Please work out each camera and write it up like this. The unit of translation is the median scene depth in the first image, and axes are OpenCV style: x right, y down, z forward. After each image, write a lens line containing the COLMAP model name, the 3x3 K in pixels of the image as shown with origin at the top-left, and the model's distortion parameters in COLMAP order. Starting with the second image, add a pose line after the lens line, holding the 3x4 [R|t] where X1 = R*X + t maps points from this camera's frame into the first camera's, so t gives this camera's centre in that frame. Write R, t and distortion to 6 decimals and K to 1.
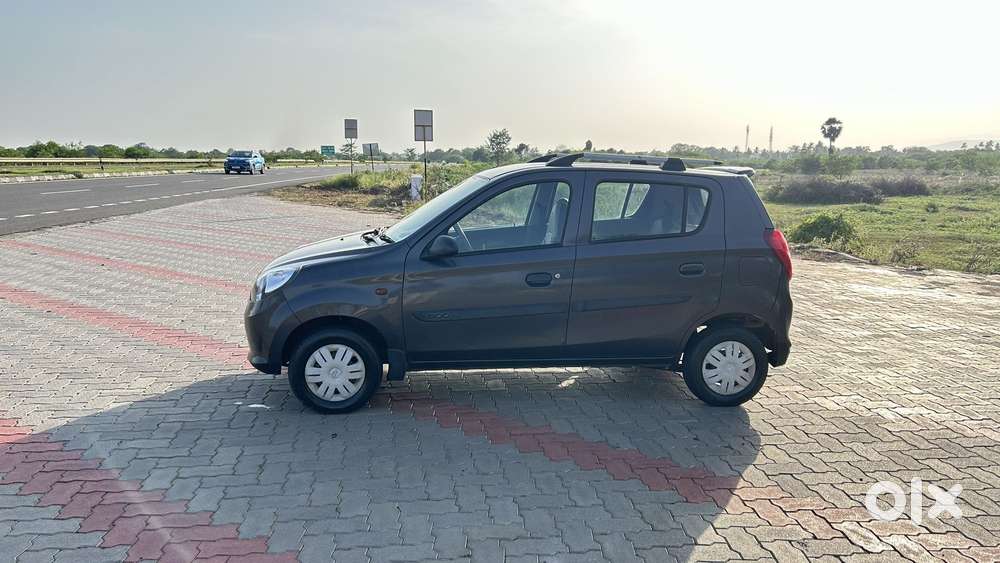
lens RADIAL K [[757.9, 0, 509.1], [0, 757.9, 283.2], [0, 0, 1]] dist [0.048909, -0.053230]
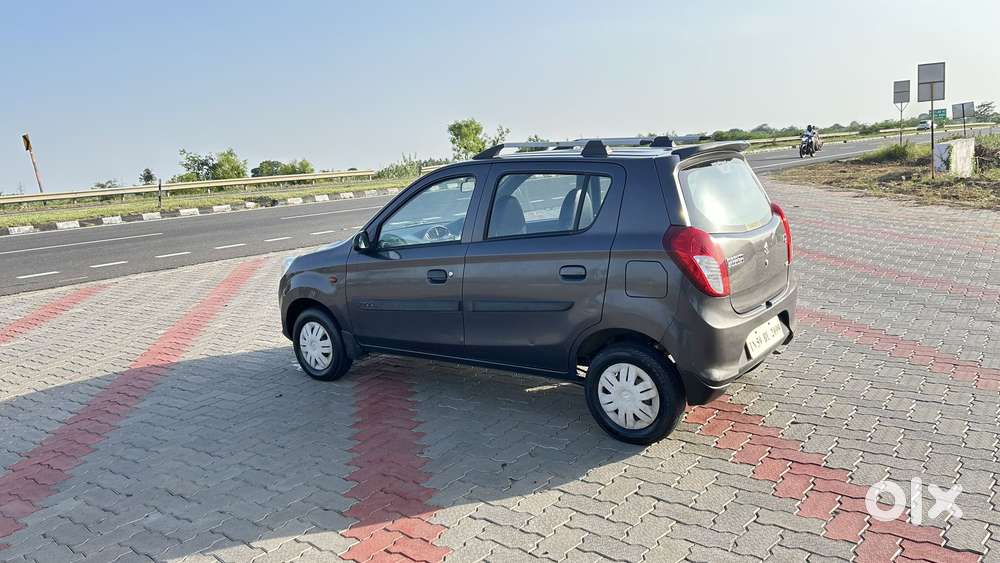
lens RADIAL K [[757.9, 0, 489.5], [0, 757.9, 281.9], [0, 0, 1]] dist [0.048909, -0.053230]
pose [[0.706082, 0.053234, -0.706126, 0.754865], [-0.033739, 0.998567, 0.041544, -0.039179], [0.707326, -0.005509, 0.706866, 0.326273]]
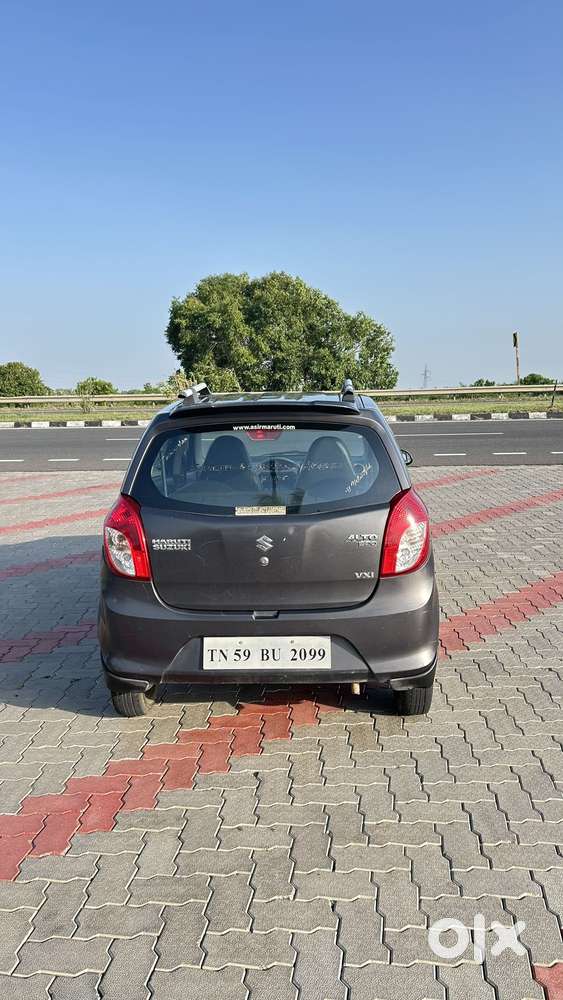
lens RADIAL K [[757.9, 0, 274.3], [0, 757.9, 507.2], [0, 0, 1]] dist [0.048909, -0.053230]
pose [[-0.165896, 0.147763, -0.975010, 1.002960], [-0.137912, 0.975518, 0.171306, -0.194551], [0.976452, 0.162884, -0.141456, 1.241399]]
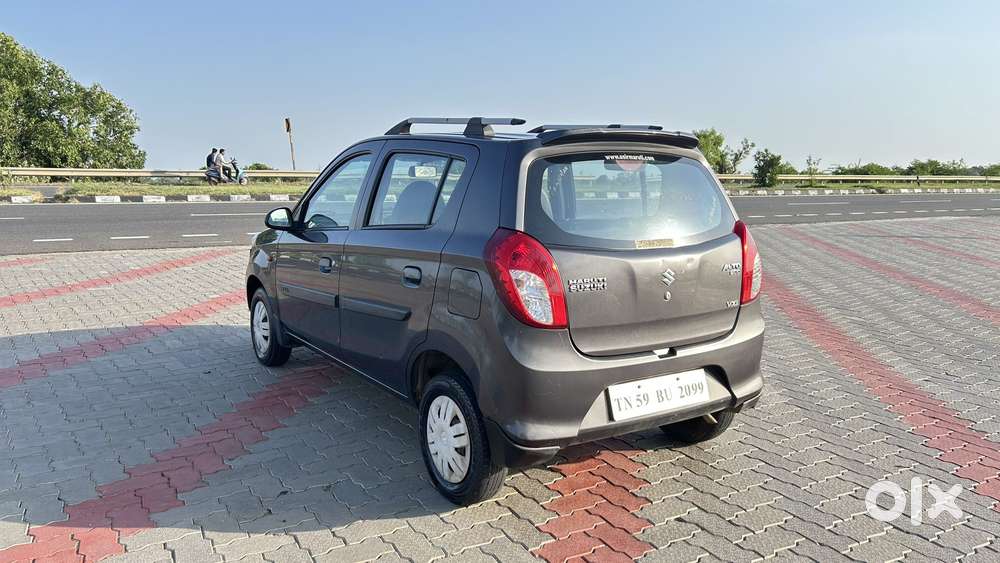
lens RADIAL K [[757.9, 0, 483.4], [0, 757.9, 274.0], [0, 0, 1]] dist [0.048909, -0.053230]
pose [[0.434347, 0.112012, -0.893754, 0.861995], [-0.146773, 0.987778, 0.052467, -0.063597], [0.888707, 0.108390, 0.445479, 0.732801]]
